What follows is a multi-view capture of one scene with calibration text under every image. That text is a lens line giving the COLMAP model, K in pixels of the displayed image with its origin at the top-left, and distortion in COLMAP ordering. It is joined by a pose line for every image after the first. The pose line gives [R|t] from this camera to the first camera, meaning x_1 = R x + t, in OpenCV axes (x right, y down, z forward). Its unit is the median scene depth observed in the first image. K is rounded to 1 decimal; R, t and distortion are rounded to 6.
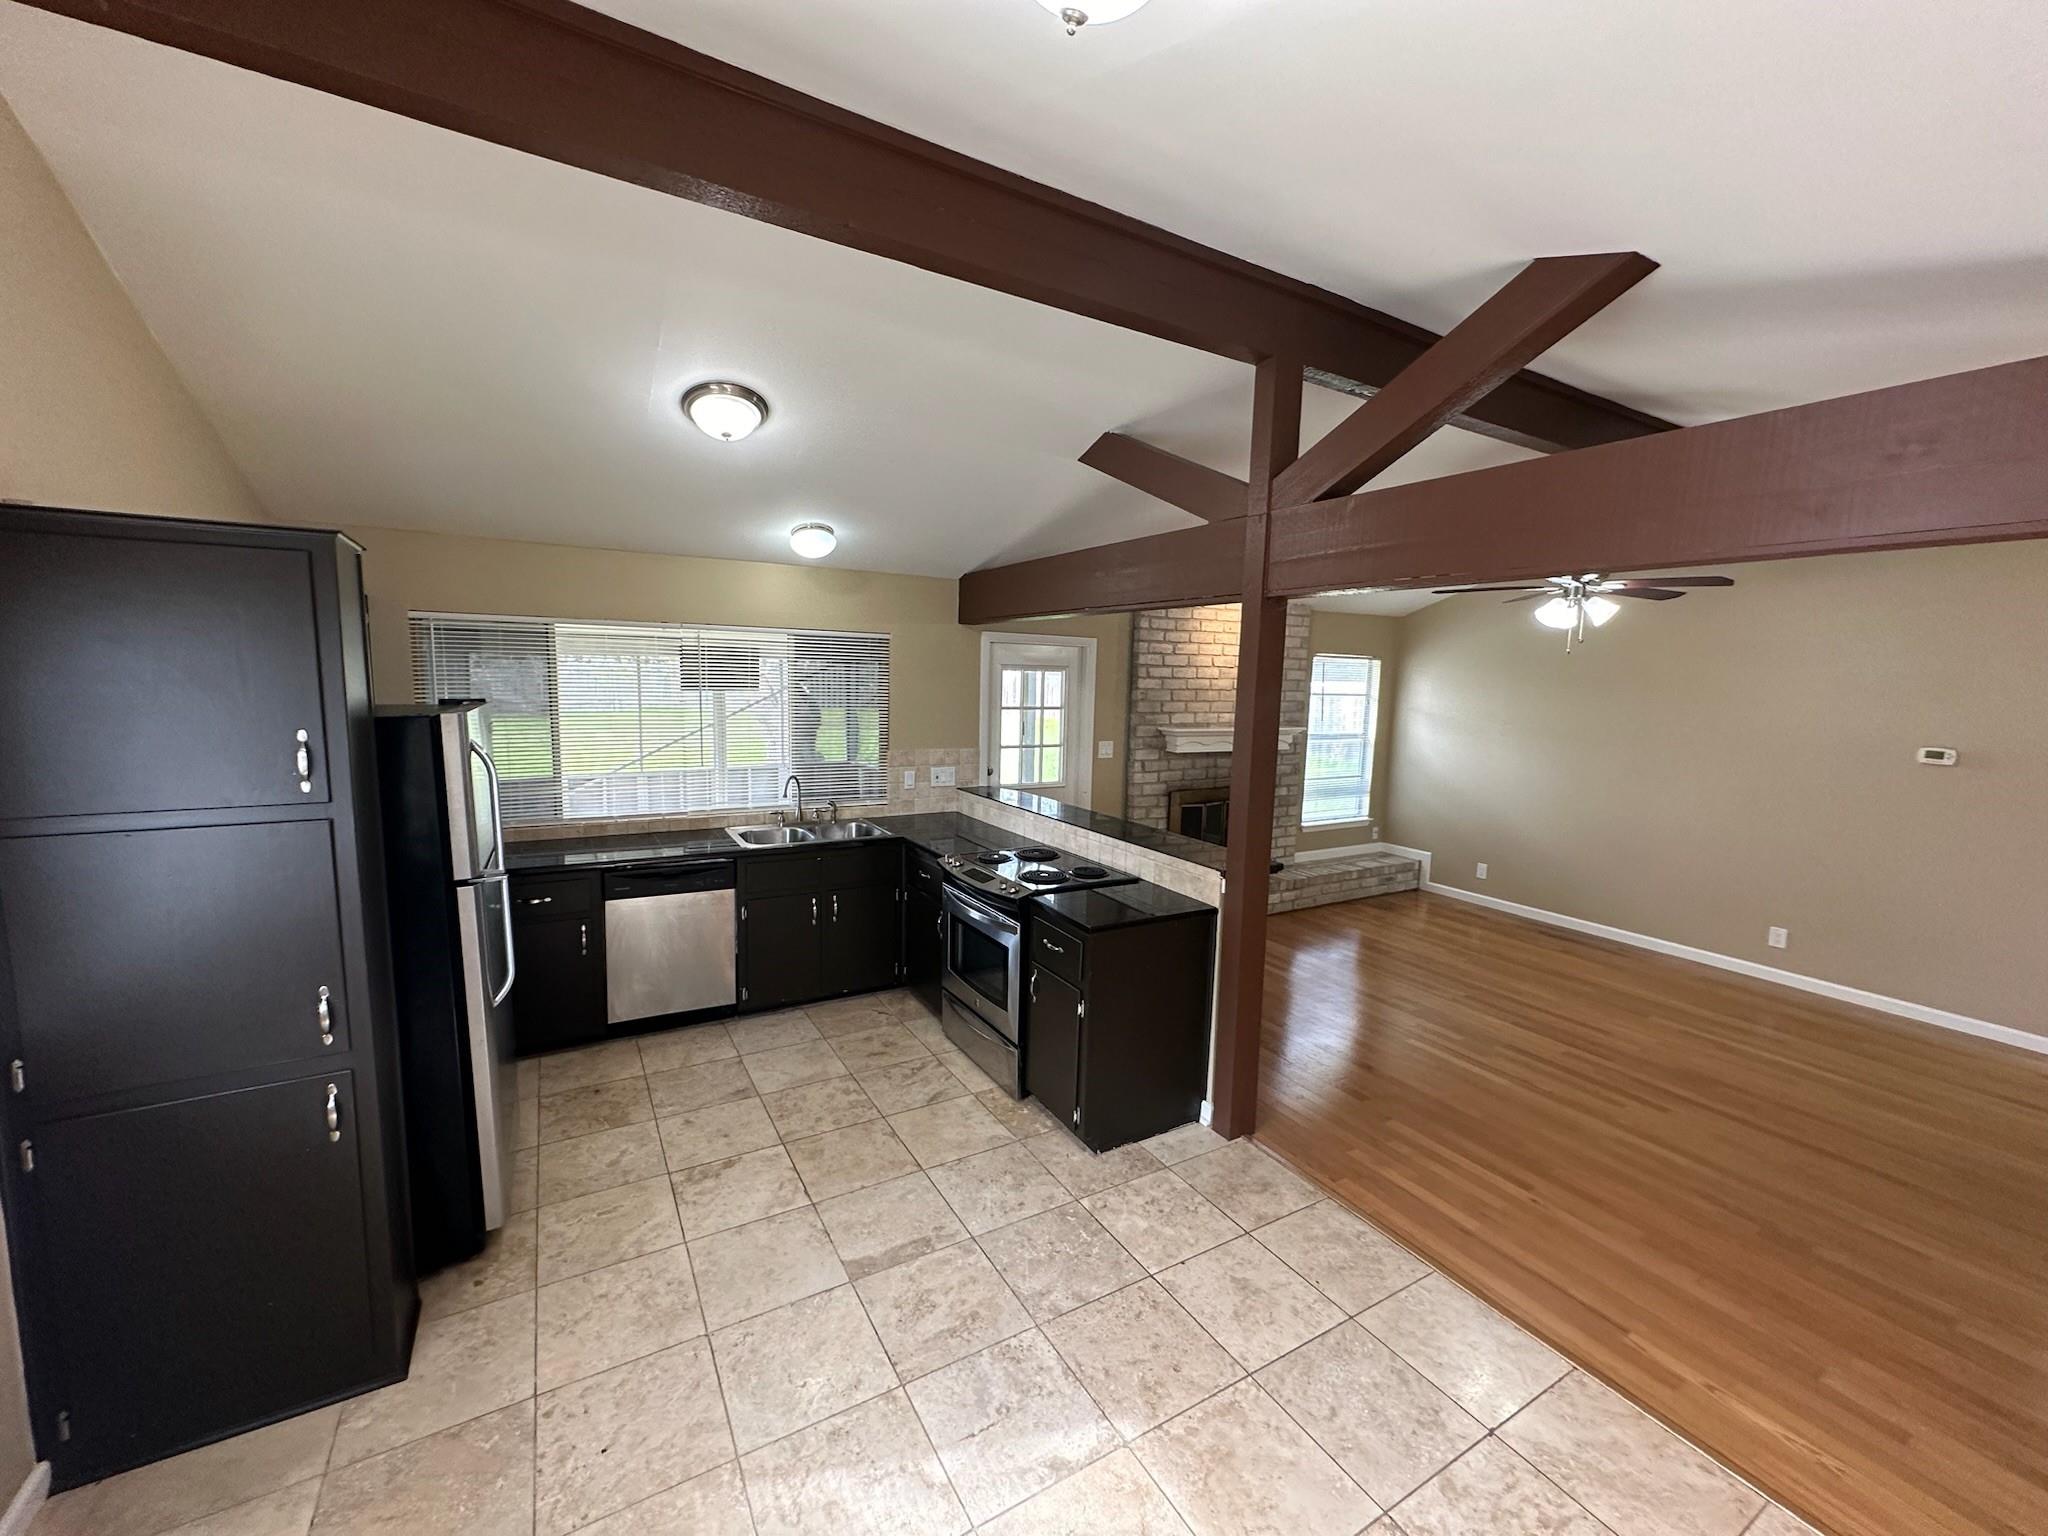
lens RADIAL K [[817.4, 0, 1024.2], [0, 817.4, 766.6], [0, 0, 1]] dist [-0.000979, -0.000098]
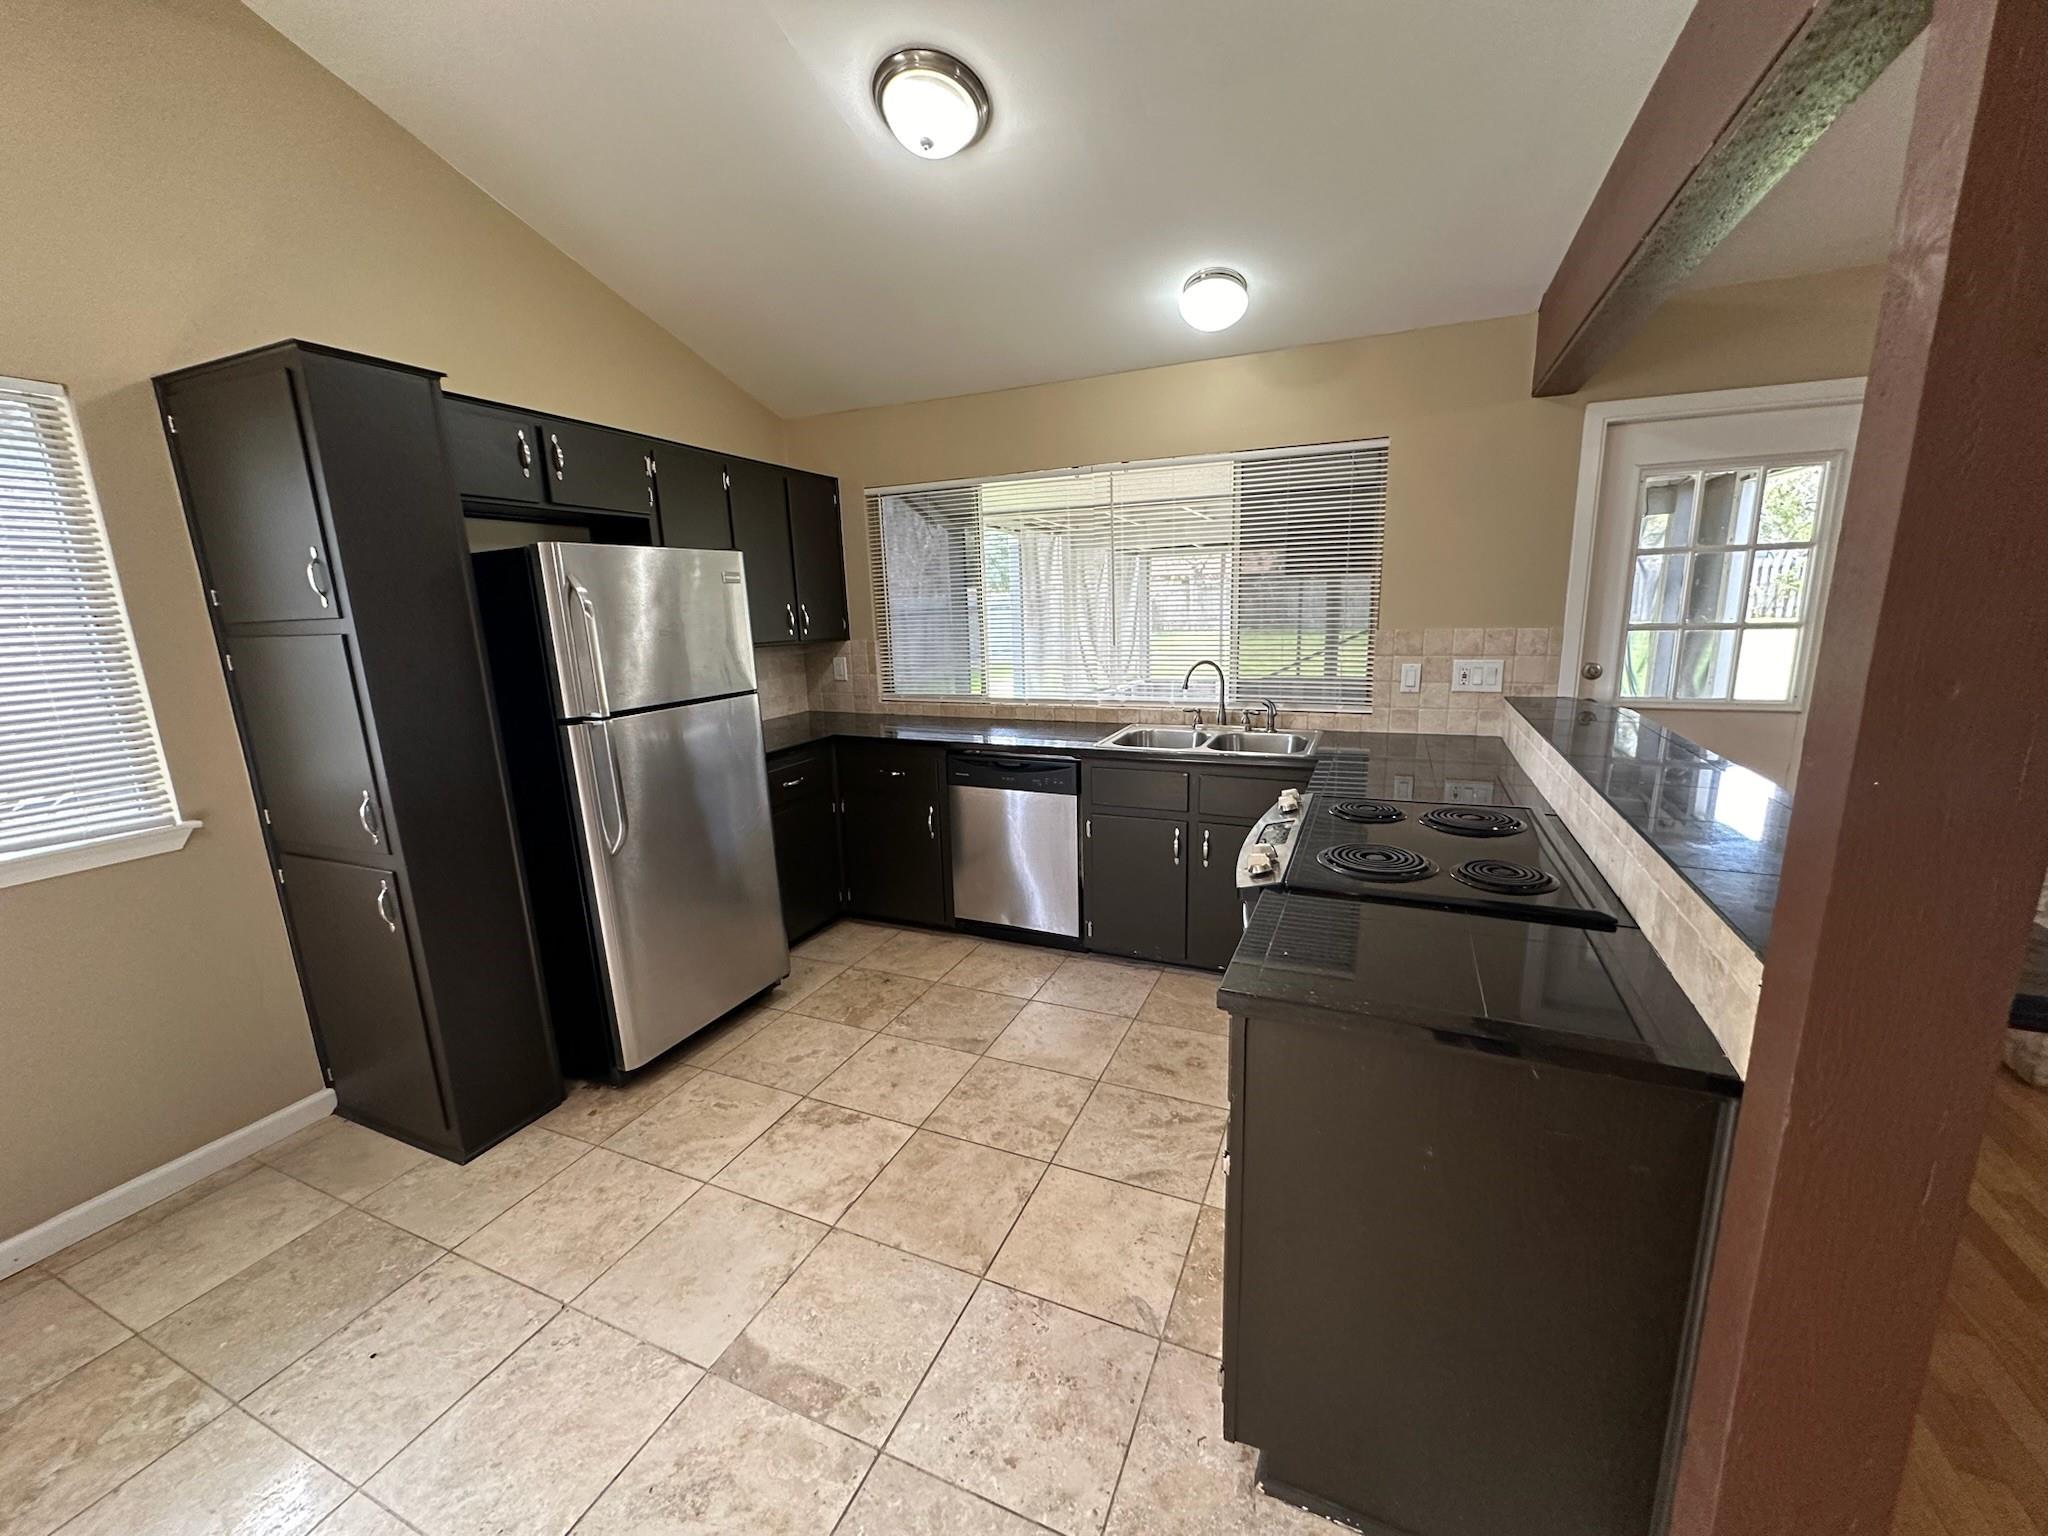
lens RADIAL K [[815.7, 0, 1020.9], [0, 815.7, 765.9], [0, 0, 1]] dist [-0.000870, 0.000367]
pose [[0.584532, 0.122656, -0.802046, 0.172313], [-0.047023, 0.991967, 0.117430, 0.021275], [0.810007, -0.030927, 0.585605, 0.349375]]
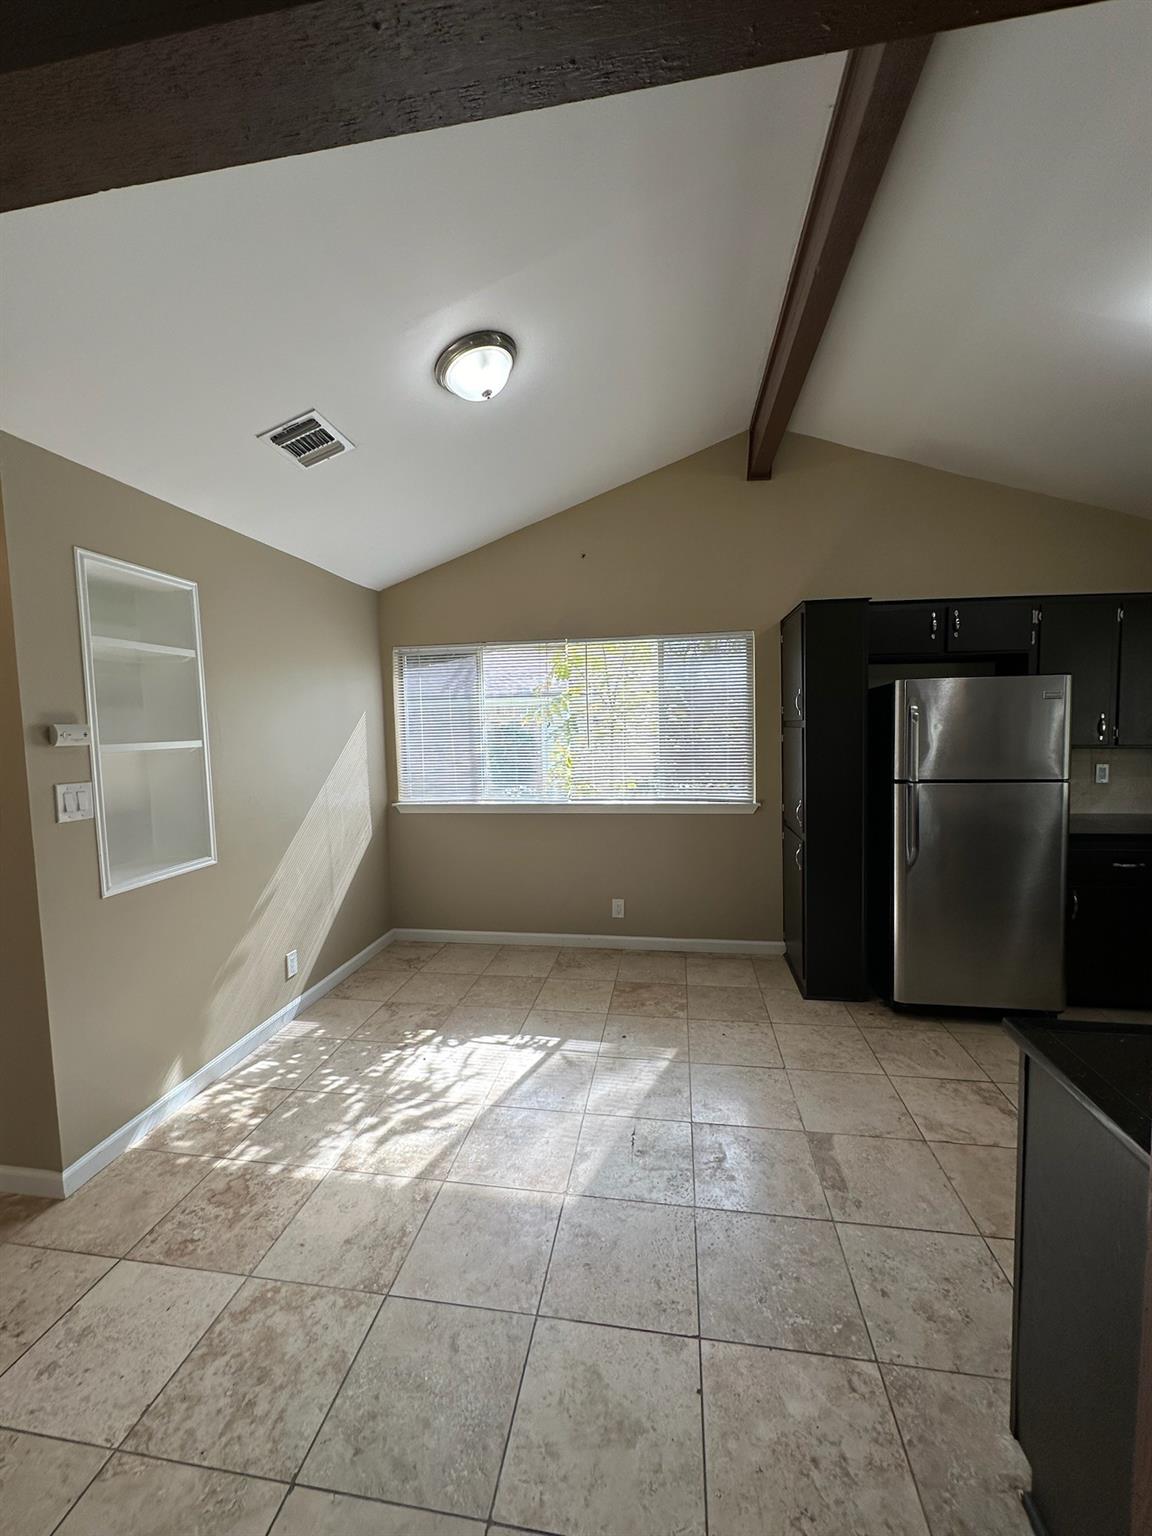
lens RADIAL K [[611.8, 0, 577.6], [0, 611.8, 767.3], [0, 0, 1]] dist [-0.000870, 0.000367]
pose [[-0.635582, 0.043455, -0.770809, 0.286900], [-0.082590, 0.988858, 0.123849, 0.003628], [0.767603, 0.142378, -0.624912, 0.517297]]
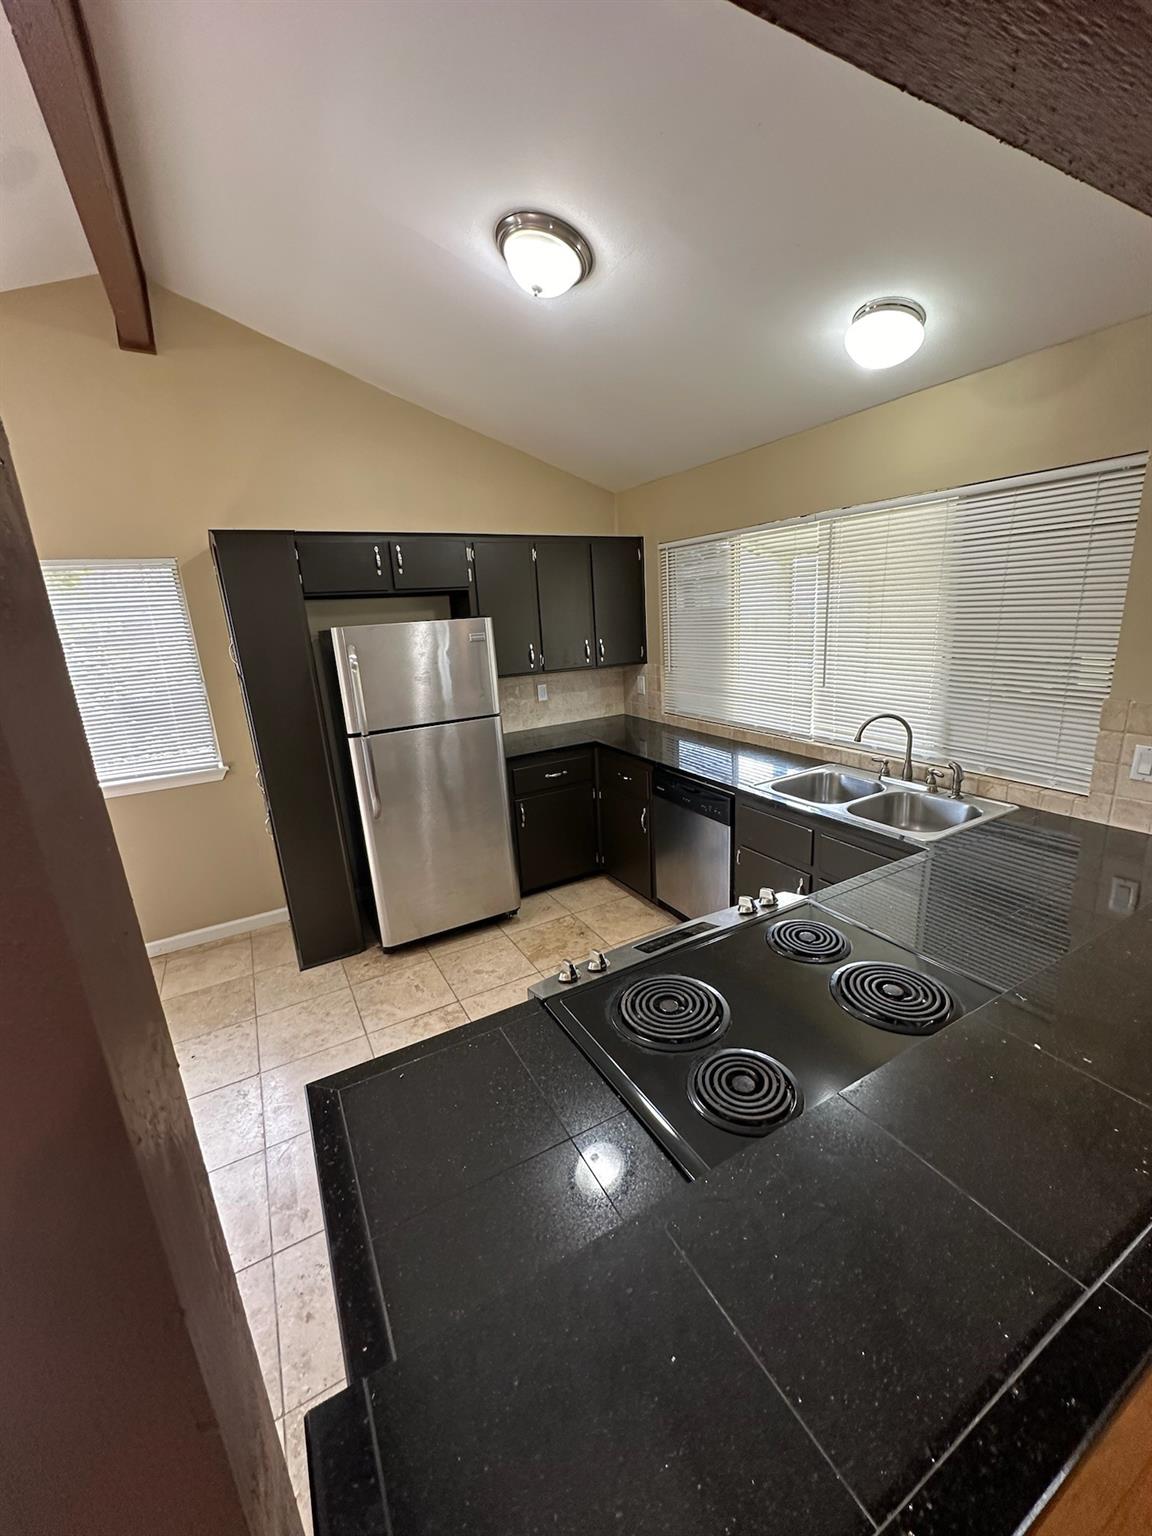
lens RADIAL K [[609.5, 0, 576.0], [0, 609.5, 768.0], [0, 0, 1]] dist [0.000530, -0.000241]
pose [[-0.023871, 0.236368, -0.971370, 0.198054], [-0.054966, 0.969867, 0.237353, -0.043563], [0.998203, 0.059058, -0.010159, 0.590148]]
